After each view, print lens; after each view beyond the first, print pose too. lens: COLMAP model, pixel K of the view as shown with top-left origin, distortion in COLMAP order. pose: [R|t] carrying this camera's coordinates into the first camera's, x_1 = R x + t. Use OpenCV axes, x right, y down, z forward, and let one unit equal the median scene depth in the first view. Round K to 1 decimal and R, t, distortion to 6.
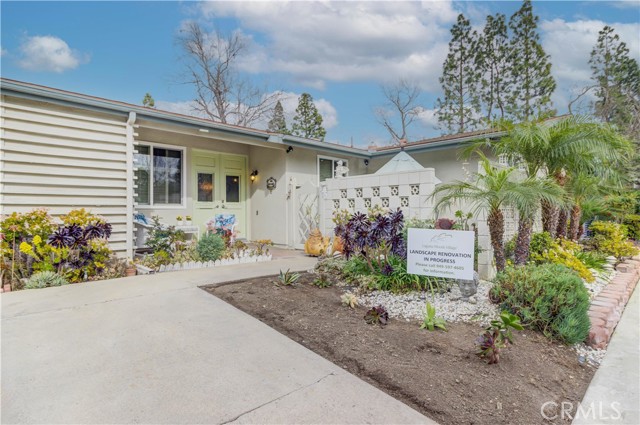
lens RADIAL K [[363.4, 0, 334.4], [0, 363.4, 213.9], [0, 0, 1]] dist [0.002820, 0.000198]
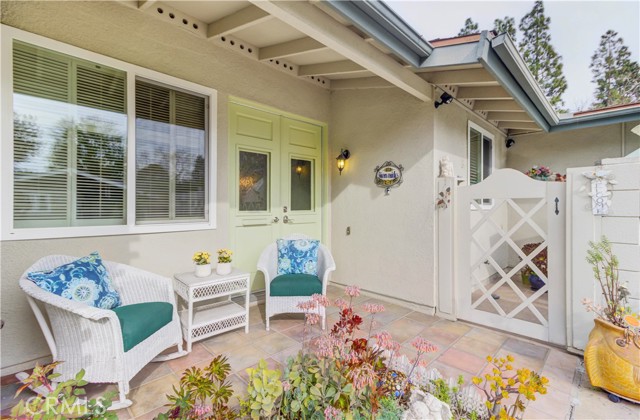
lens RADIAL K [[298.0, 0, 324.9], [0, 298.0, 205.3], [0, 0, 1]] dist [-0.003073, 0.010362]
pose [[0.999964, 0.007320, 0.004200, -0.246935], [-0.007314, 0.999972, -0.001444, -0.038964], [-0.004210, 0.001414, 0.999990, 0.568197]]
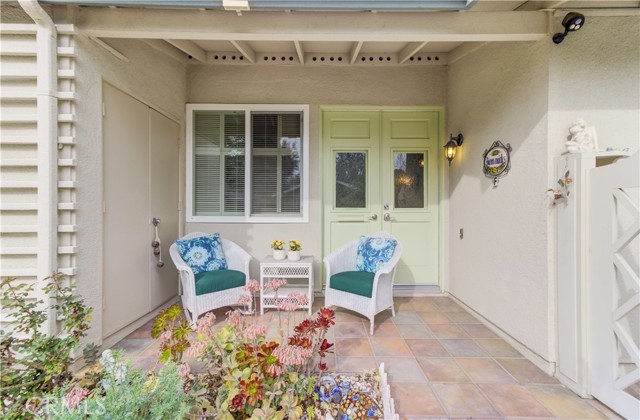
lens RADIAL K [[292.1, 0, 320.5], [0, 292.1, 206.1], [0, 0, 1]] dist [-0.001200, 0.010840]
pose [[0.699648, 0.009677, -0.714422, -0.083939], [-0.005163, 0.999951, 0.008488, -0.037444], [0.714469, -0.002250, 0.699664, 0.641261]]
